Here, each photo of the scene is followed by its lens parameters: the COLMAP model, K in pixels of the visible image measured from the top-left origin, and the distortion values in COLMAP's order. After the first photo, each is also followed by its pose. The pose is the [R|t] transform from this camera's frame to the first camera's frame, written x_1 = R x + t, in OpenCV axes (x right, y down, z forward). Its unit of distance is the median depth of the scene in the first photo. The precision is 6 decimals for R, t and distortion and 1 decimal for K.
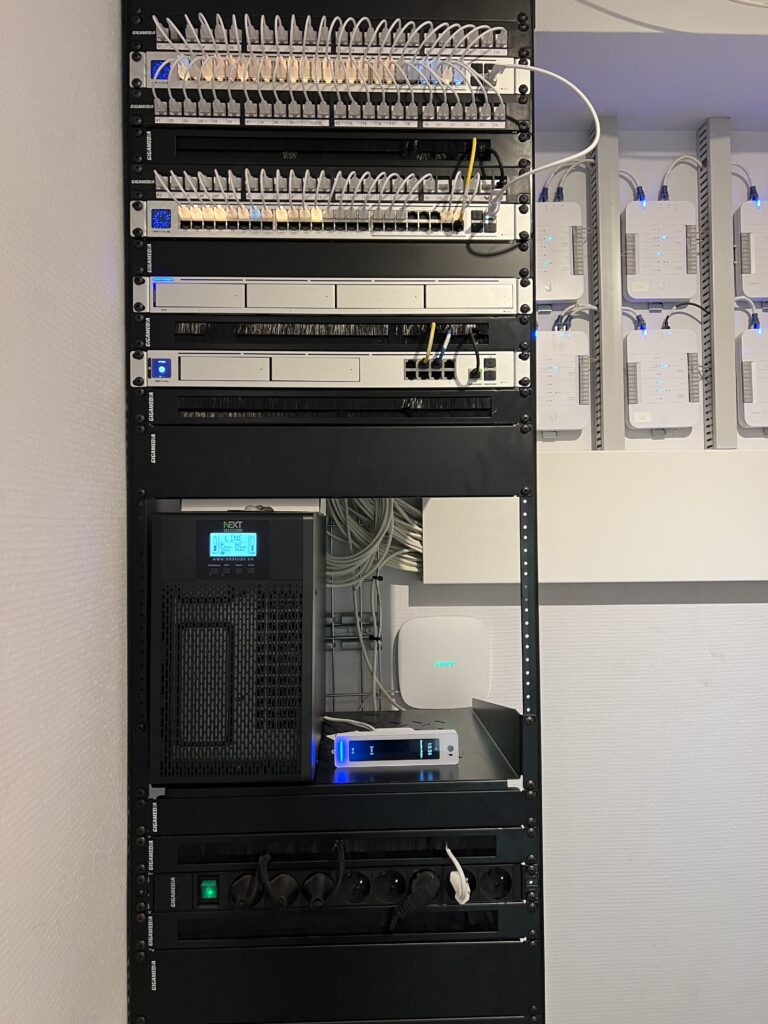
lens RADIAL K [[764.4, 0, 380.4], [0, 764.4, 508.6], [0, 0, 1]] dist [0.058084, -0.054165]
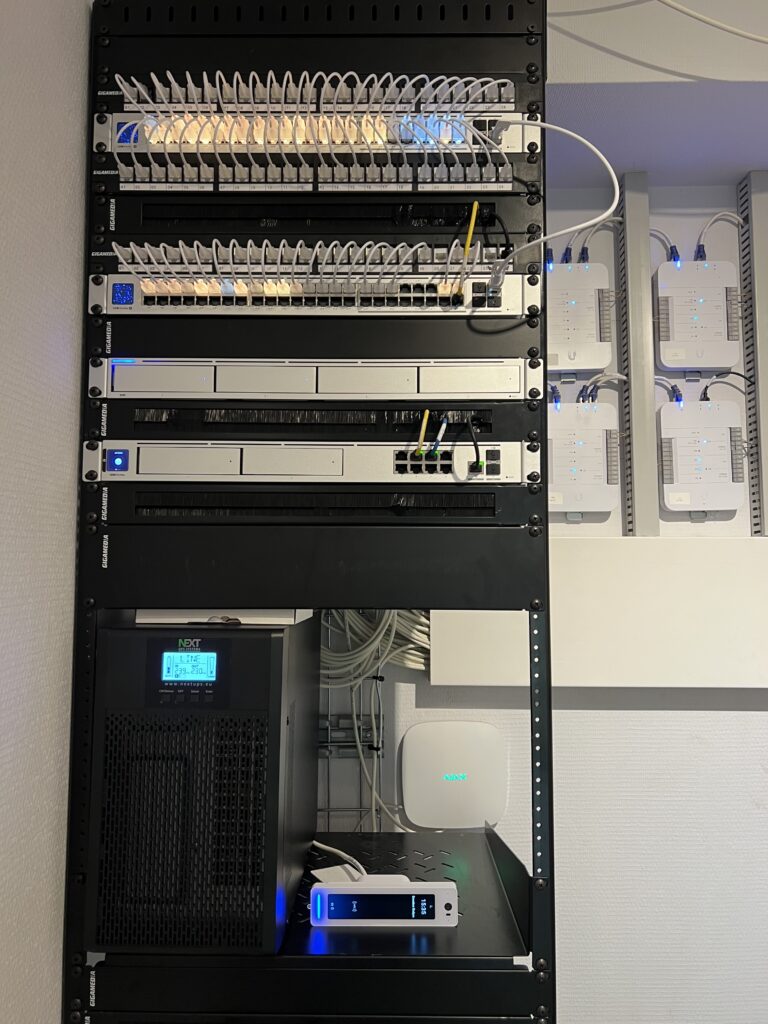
lens RADIAL K [[764.4, 0, 380.4], [0, 764.4, 508.6], [0, 0, 1]] dist [0.058084, -0.054165]
pose [[0.998595, 0.008710, -0.052279, 0.061453], [-0.011568, 0.998441, -0.054613, -0.081002], [0.051722, 0.055141, 0.997138, 0.136930]]
